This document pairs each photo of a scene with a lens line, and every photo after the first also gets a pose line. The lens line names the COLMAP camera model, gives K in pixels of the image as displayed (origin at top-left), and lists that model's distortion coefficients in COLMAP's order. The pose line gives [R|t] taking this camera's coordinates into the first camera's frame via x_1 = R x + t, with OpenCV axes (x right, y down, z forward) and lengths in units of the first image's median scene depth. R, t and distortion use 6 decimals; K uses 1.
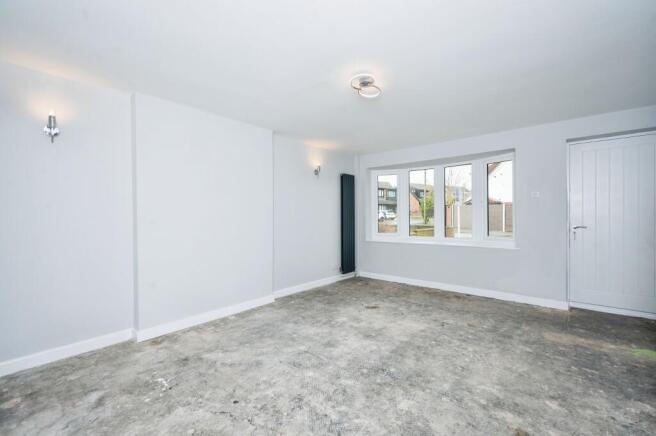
lens RADIAL K [[283.2, 0, 327.6], [0, 283.2, 217.5], [0, 0, 1]] dist [0.000582, -0.000178]
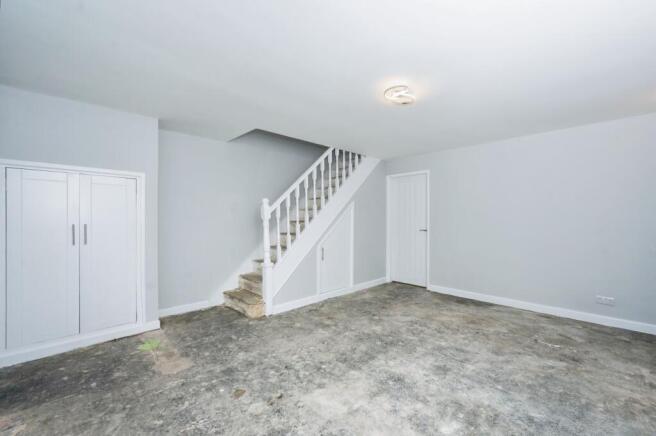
lens RADIAL K [[283.2, 0, 328.4], [0, 283.2, 218.6], [0, 0, 1]] dist [0.000582, -0.000178]
pose [[-0.995078, 0.007030, 0.098843, 0.288728], [0.007163, 0.999974, 0.000990, -0.030048], [-0.098834, 0.001693, -0.995103, 2.039498]]
